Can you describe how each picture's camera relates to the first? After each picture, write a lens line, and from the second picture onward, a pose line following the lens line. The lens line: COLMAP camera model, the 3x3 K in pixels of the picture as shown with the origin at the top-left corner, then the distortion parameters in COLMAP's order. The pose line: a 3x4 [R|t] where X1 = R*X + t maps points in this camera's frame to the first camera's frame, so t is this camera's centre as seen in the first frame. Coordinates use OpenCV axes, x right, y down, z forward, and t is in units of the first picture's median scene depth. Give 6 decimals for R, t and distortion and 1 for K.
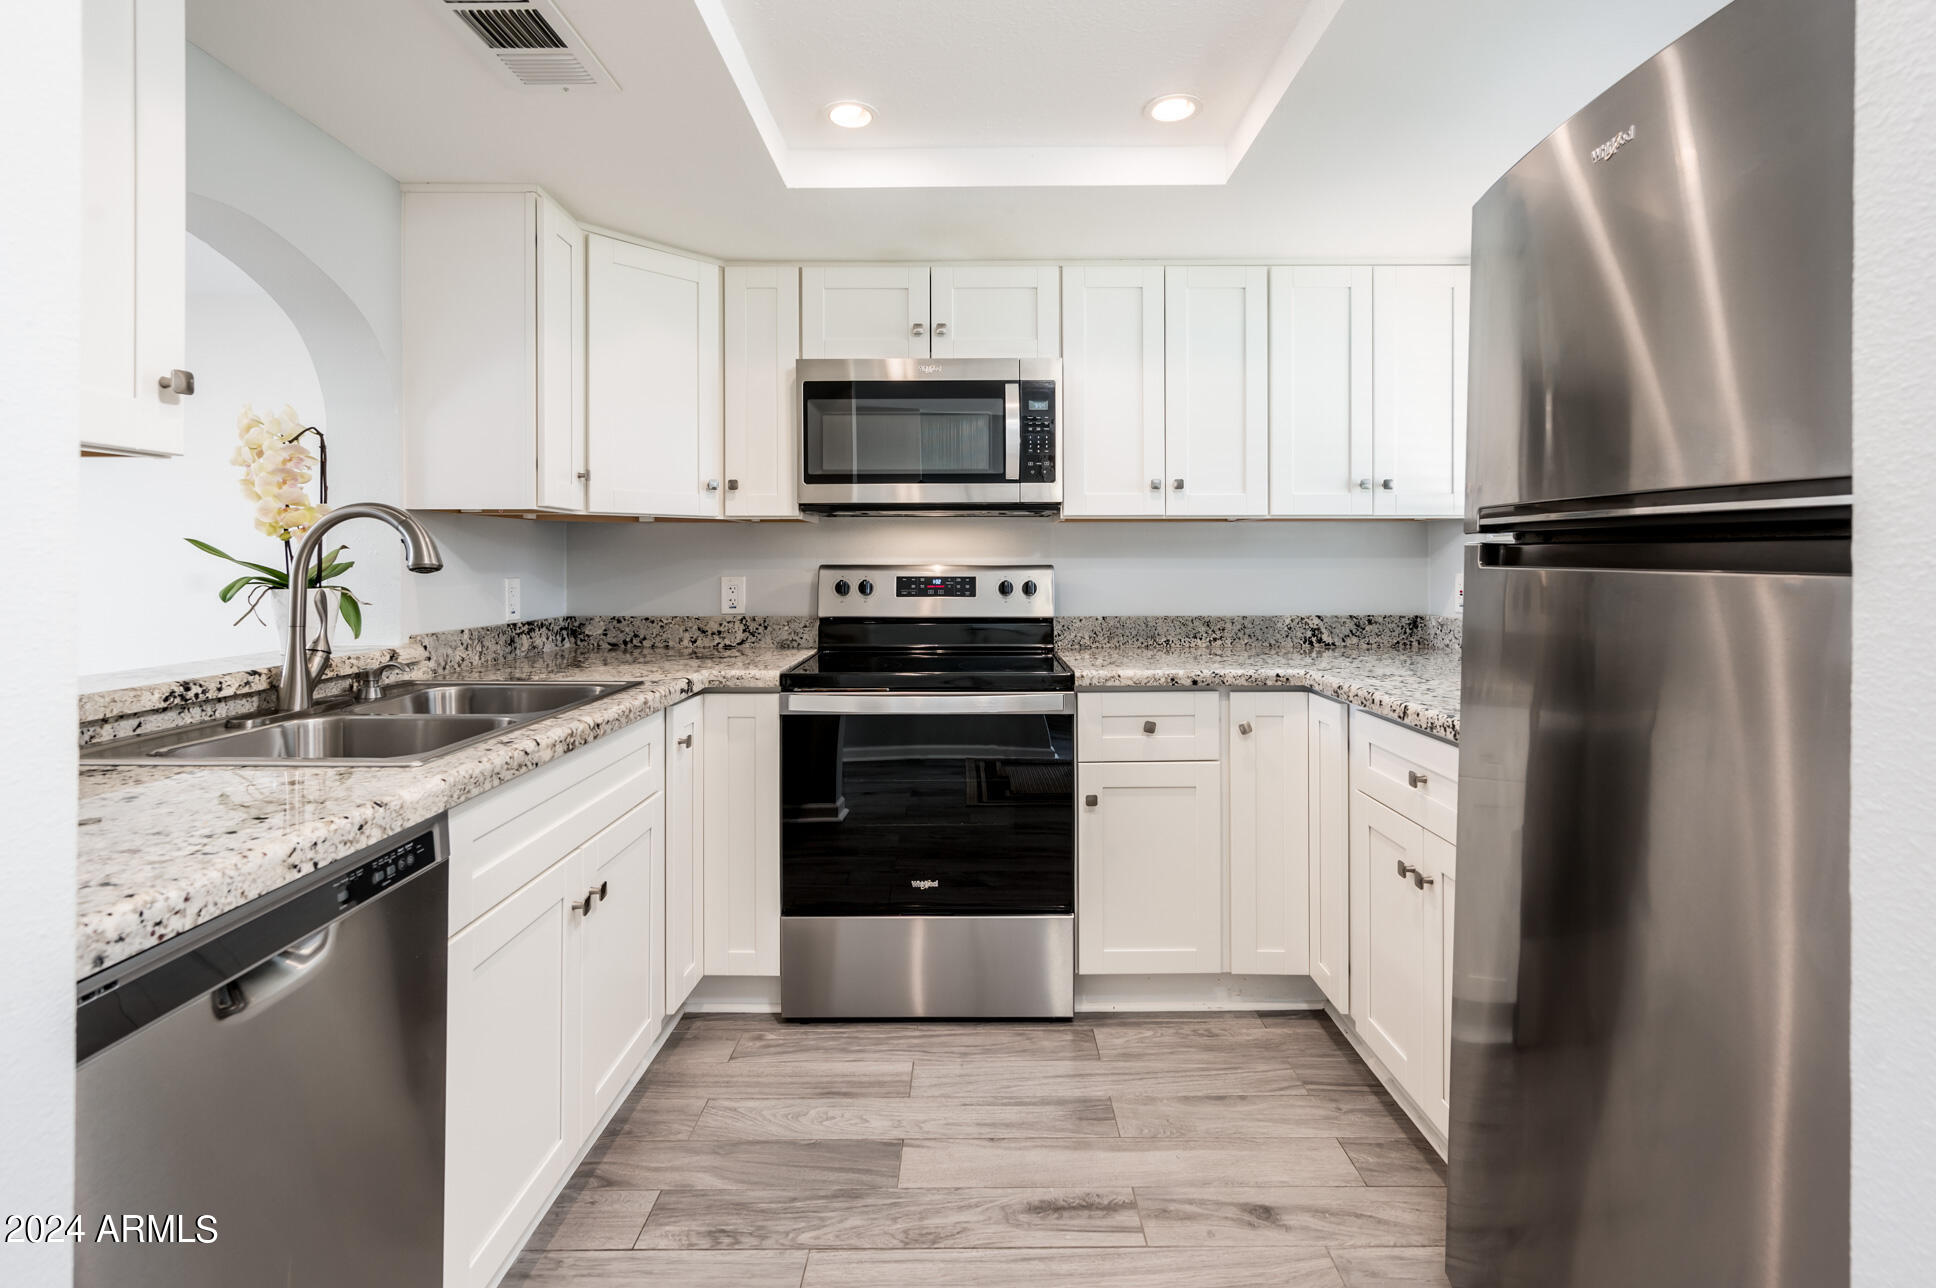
lens RADIAL K [[903.2, 0, 967.6], [0, 903.2, 561.3], [0, 0, 1]] dist [0.000437, 0.000529]
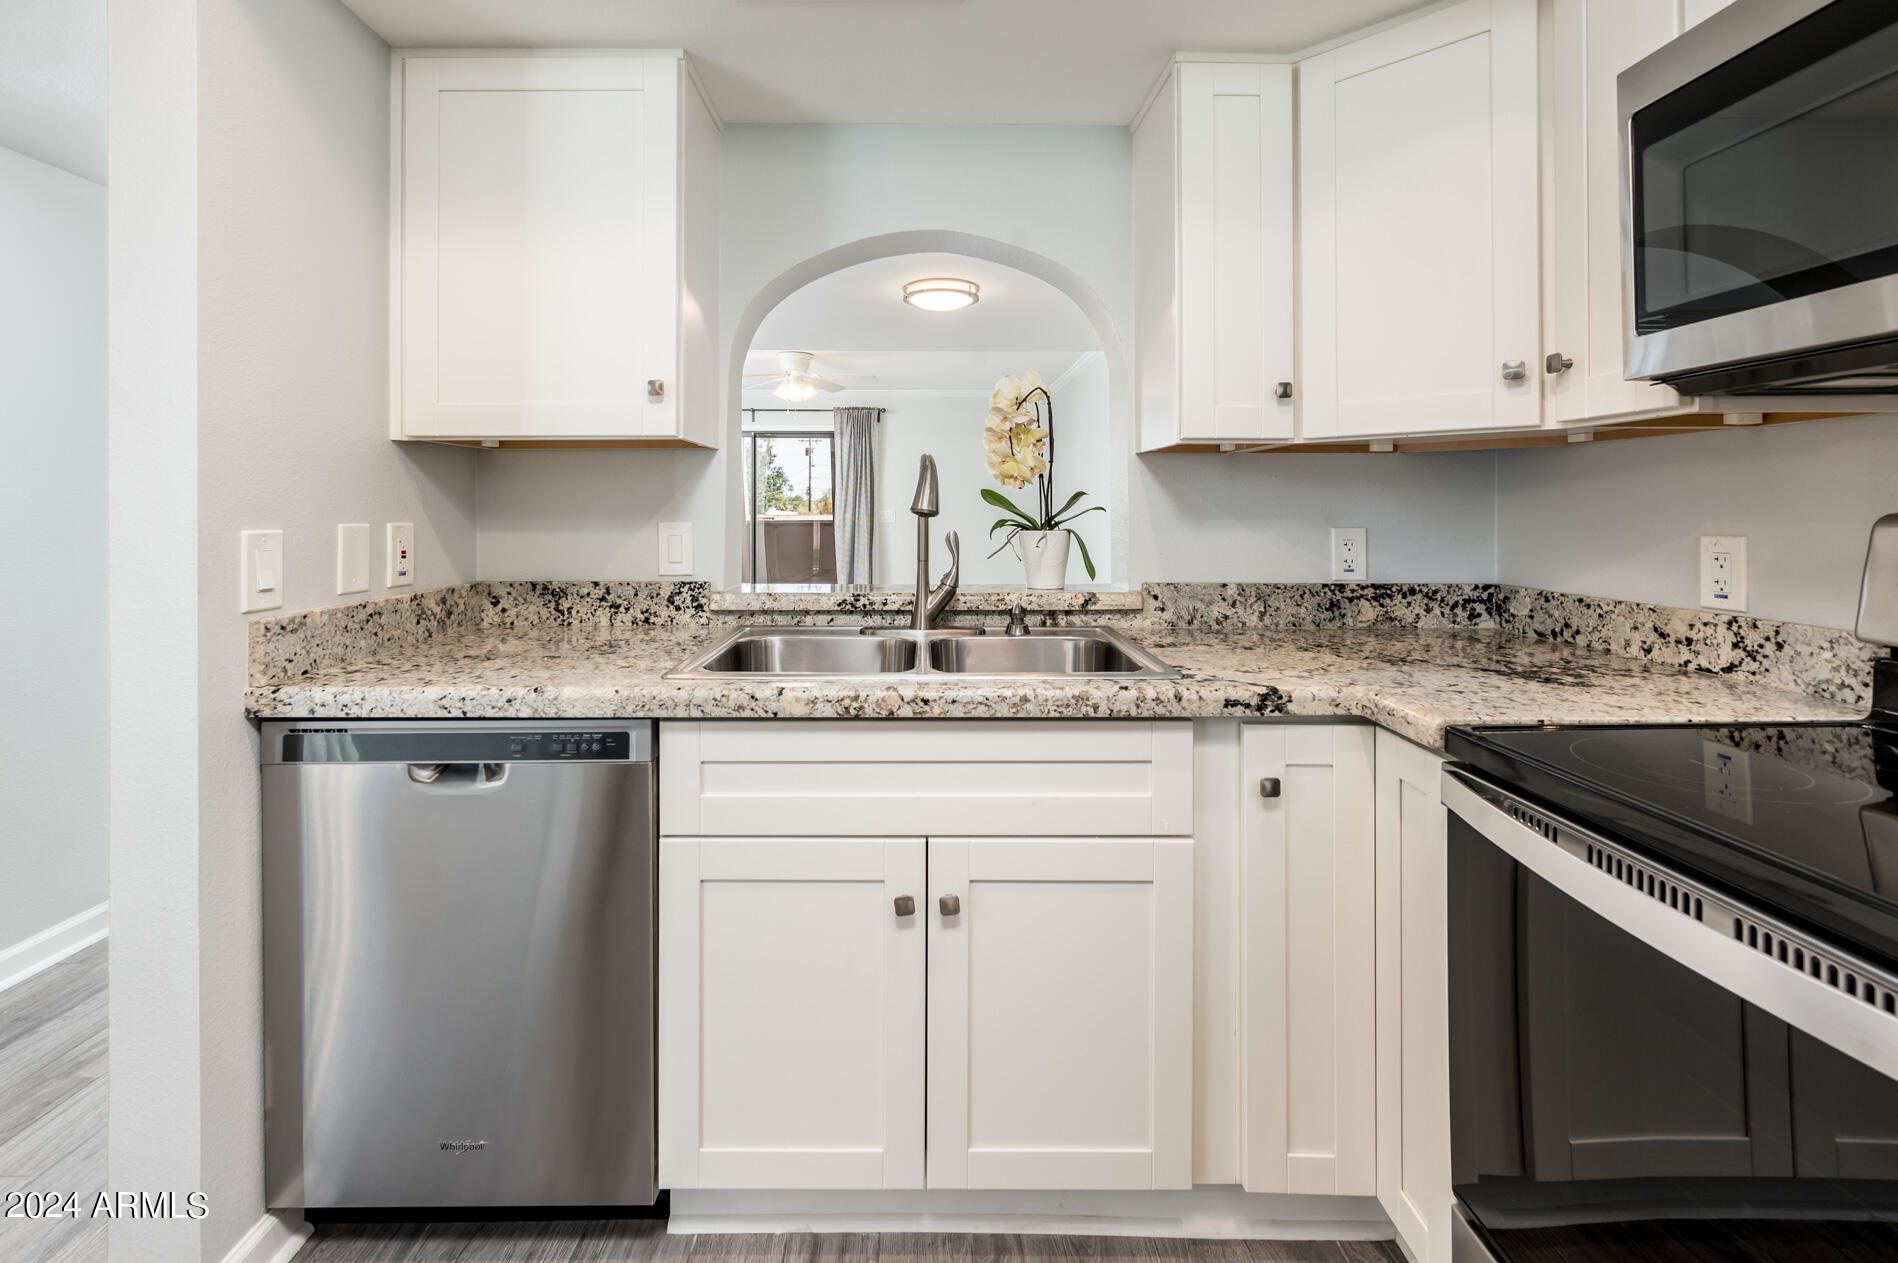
lens RADIAL K [[831.7, 0, 939.1], [0, 831.7, 504.0], [0, 0, 1]] dist [0.000939, 0.000079]
pose [[0.016623, -0.006157, -0.999843, 0.254018], [0.000371, 0.999981, -0.006152, 0.002020], [0.999862, -0.000269, 0.016625, 0.690281]]
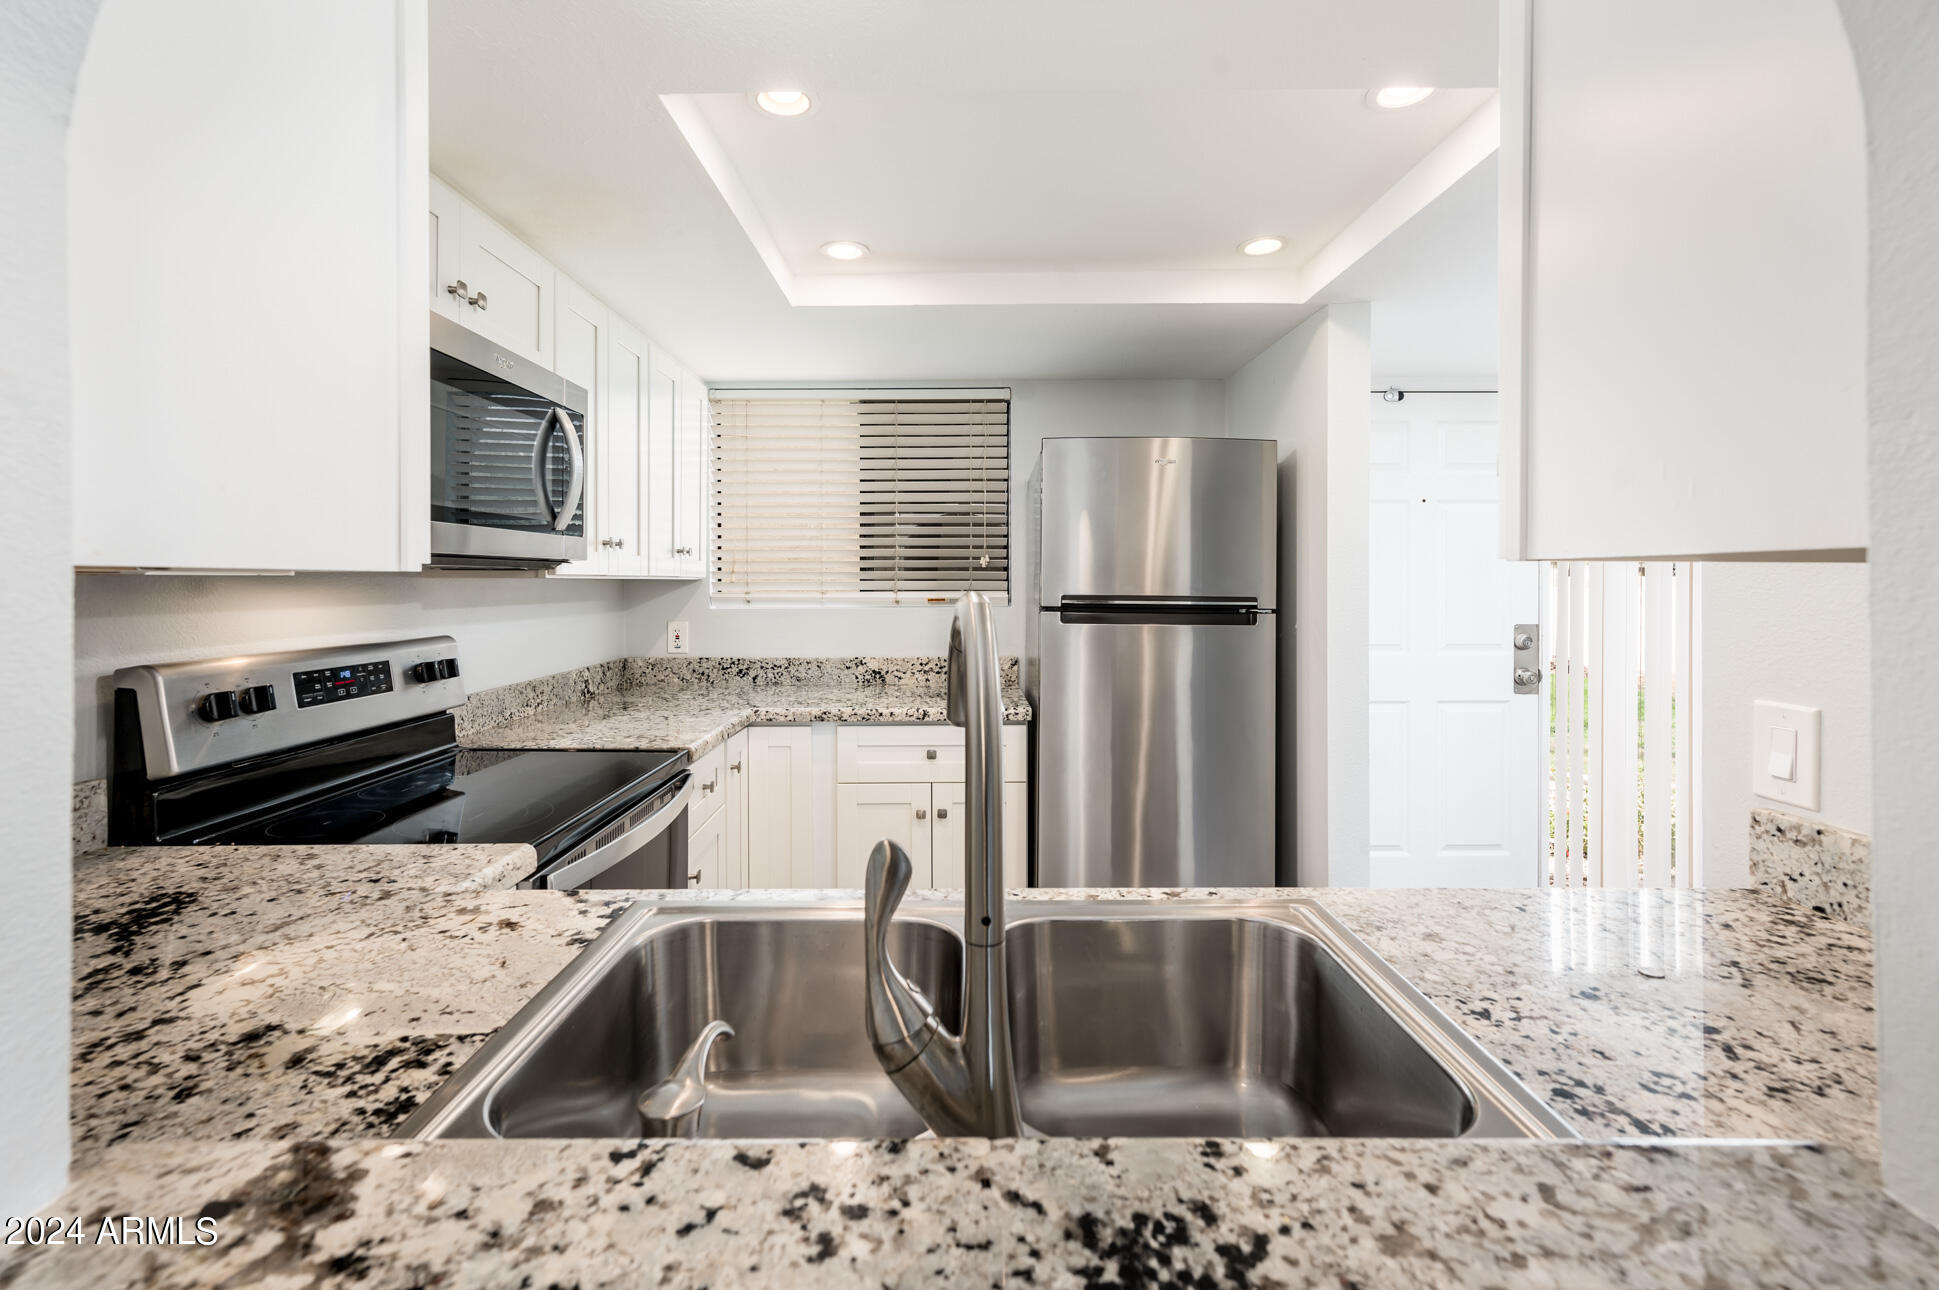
lens RADIAL K [[845.4, 0, 968.7], [0, 845.4, 547.3], [0, 0, 1]] dist [0.000802, 0.000454]
pose [[-0.002799, 0.040608, 0.999171, -0.761544], [0.001054, 0.999175, -0.040605, -0.050457], [-0.999996, 0.000939, -0.002840, 0.690470]]
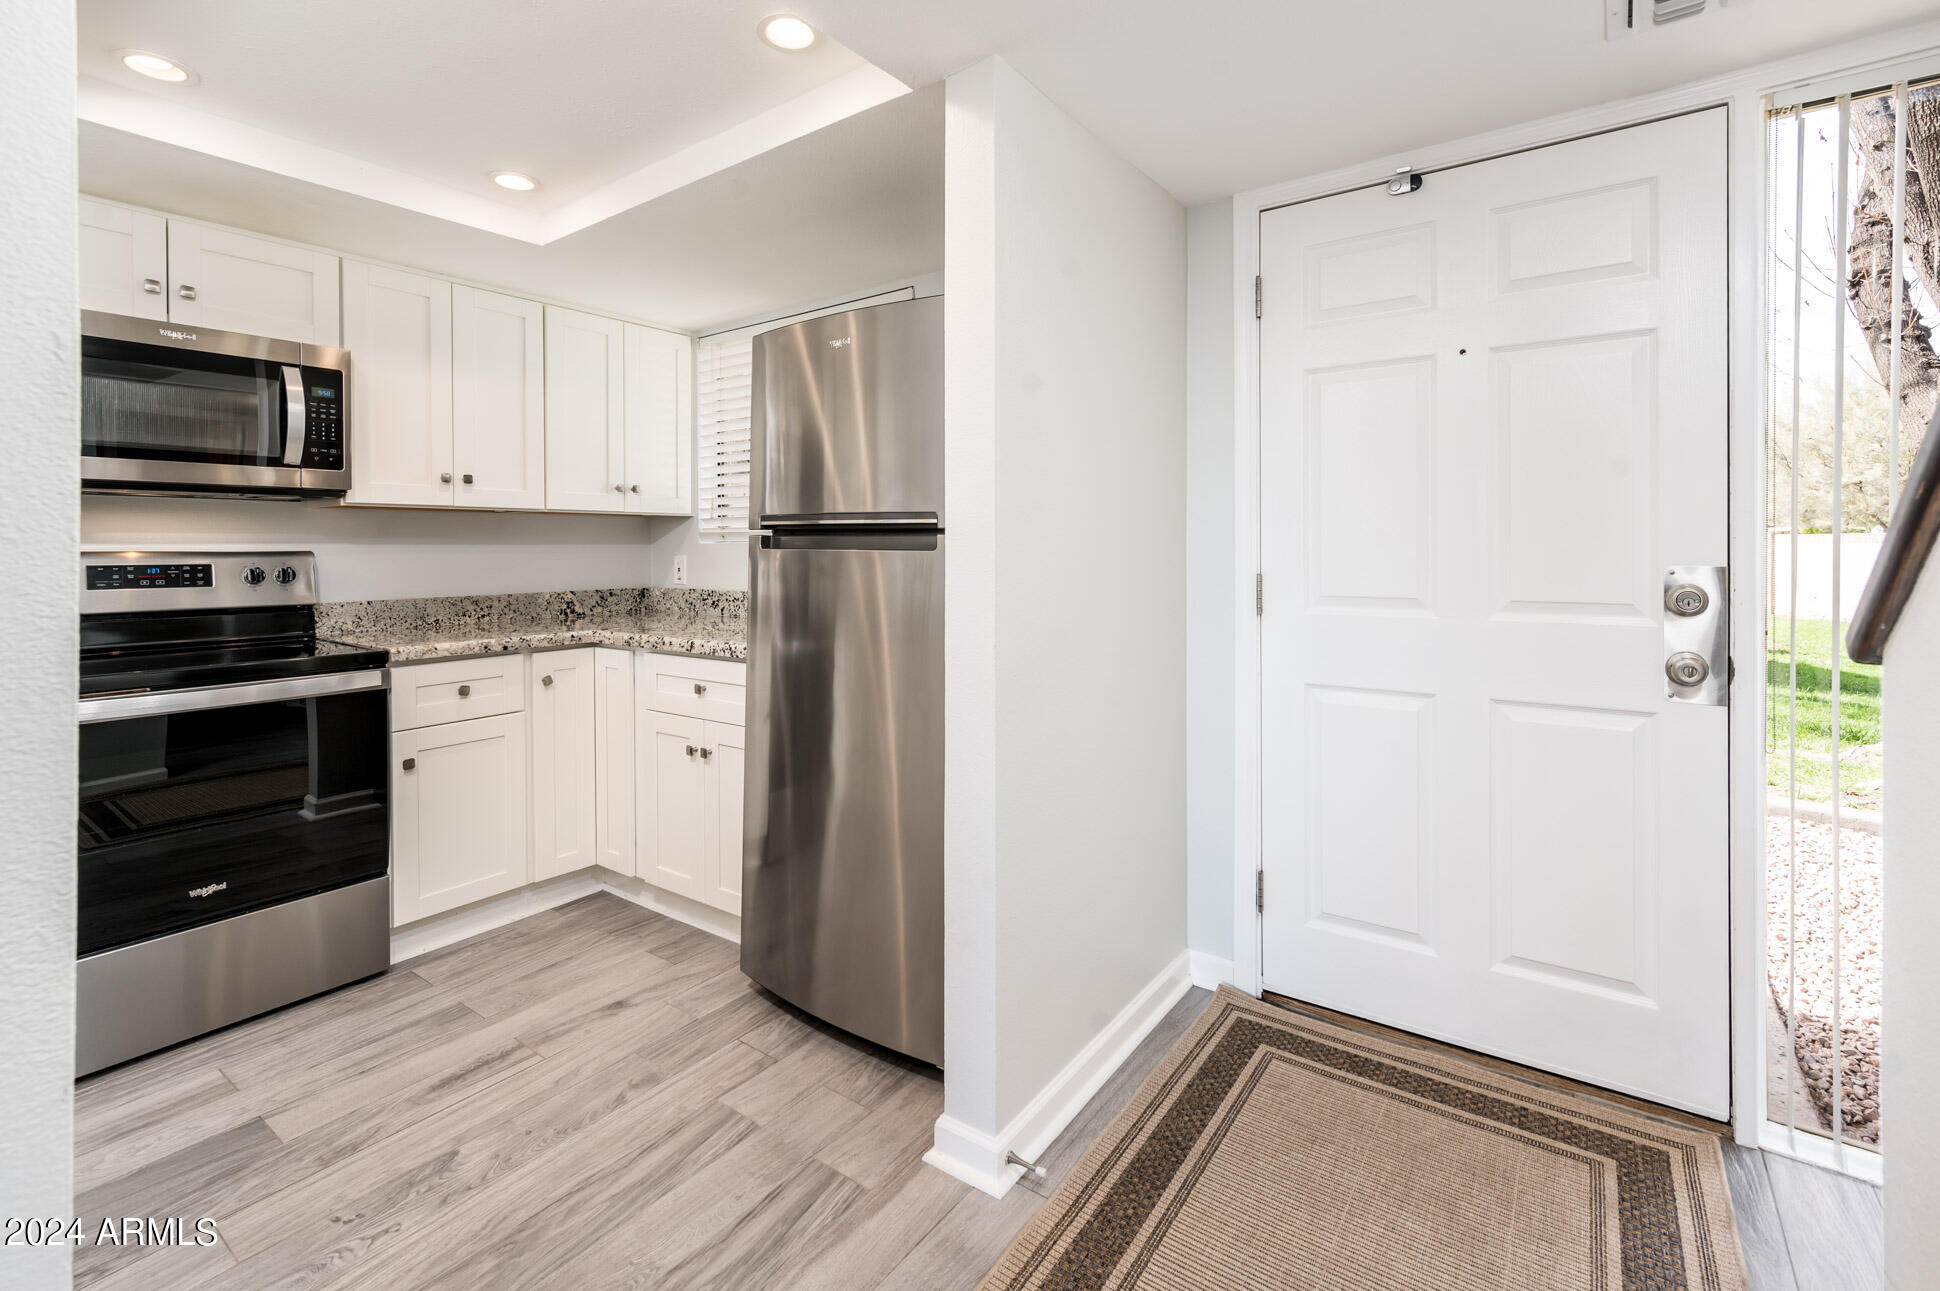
lens RADIAL K [[868.3, 0, 986.2], [0, 868.3, 552.7], [0, 0, 1]] dist [0.002354, 0.000879]
pose [[0.581062, -0.006021, 0.813837, -0.306495], [0.002331, 0.999981, 0.005734, 0.002588], [-0.813856, -0.001435, 0.581065, -0.182430]]
